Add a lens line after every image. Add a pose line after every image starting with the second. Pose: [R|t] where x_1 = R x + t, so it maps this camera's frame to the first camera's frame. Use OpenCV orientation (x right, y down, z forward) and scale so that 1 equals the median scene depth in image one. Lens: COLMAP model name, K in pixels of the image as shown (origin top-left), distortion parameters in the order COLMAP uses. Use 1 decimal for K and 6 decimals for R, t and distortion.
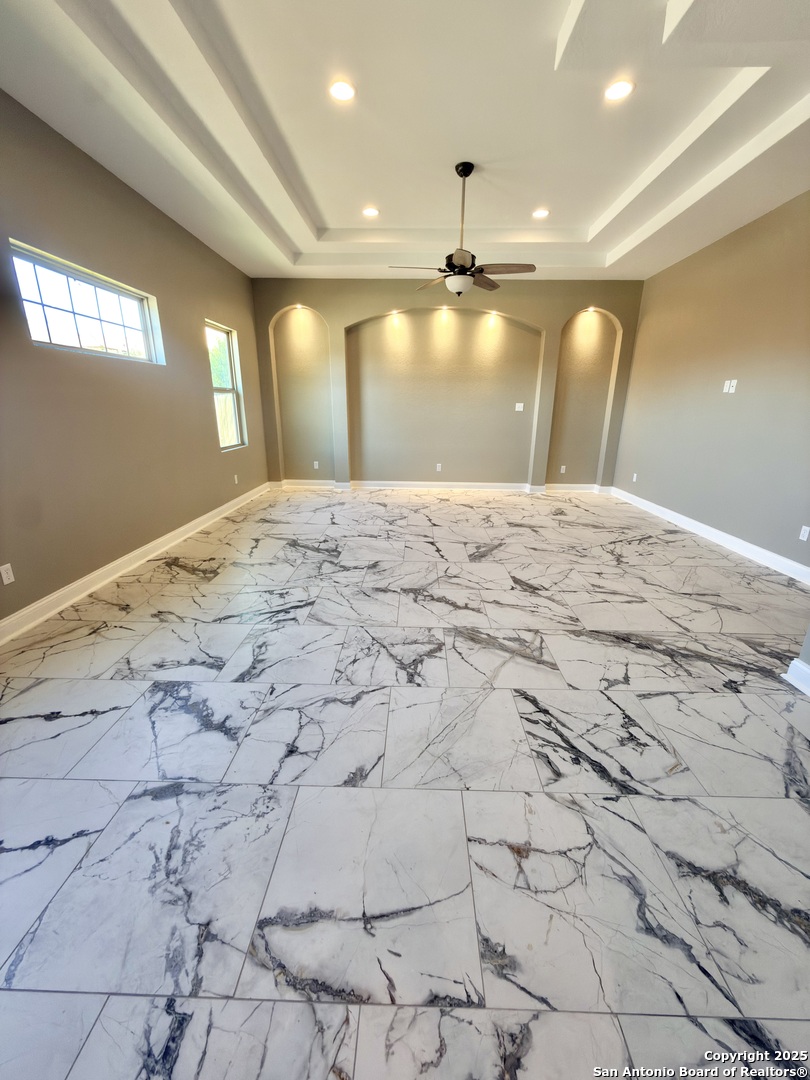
lens RADIAL K [[428.9, 0, 404.7], [0, 428.9, 540.2], [0, 0, 1]] dist [0.008659, -0.001152]
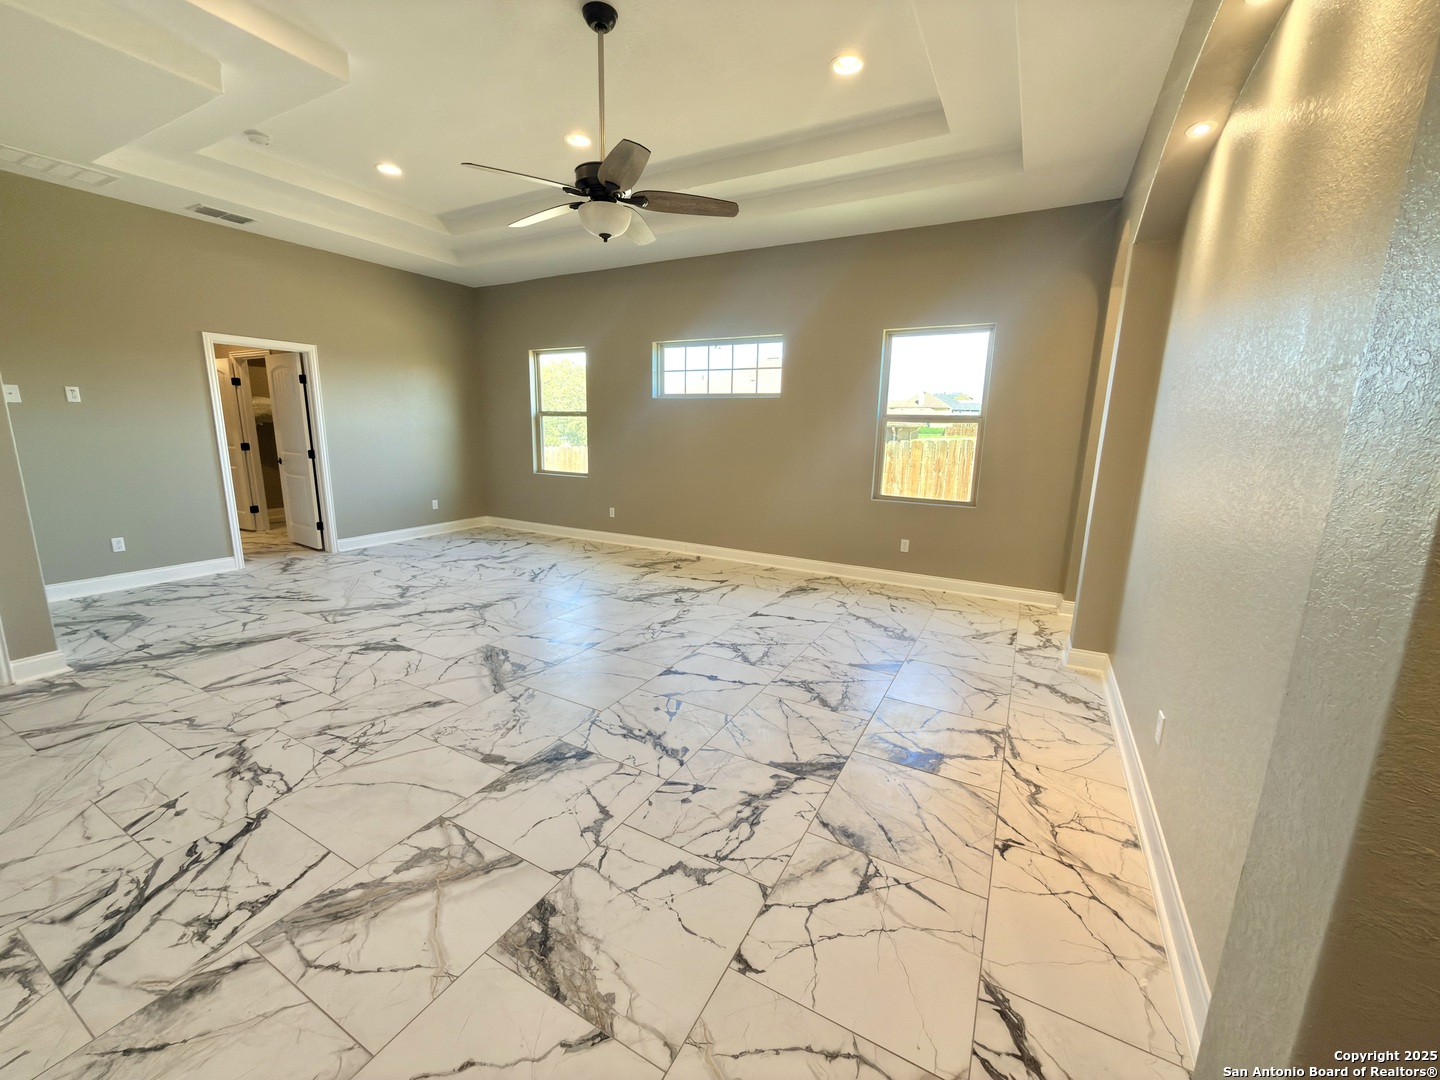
lens RADIAL K [[571.9, 0, 717.7], [0, 571.9, 539.9], [0, 0, 1]] dist [0.008659, -0.001152]
pose [[-0.457858, 0.161796, -0.874179, 0.960922], [-0.288716, 0.902942, 0.318337, -0.639225], [0.840838, 0.398142, -0.366706, 1.964563]]
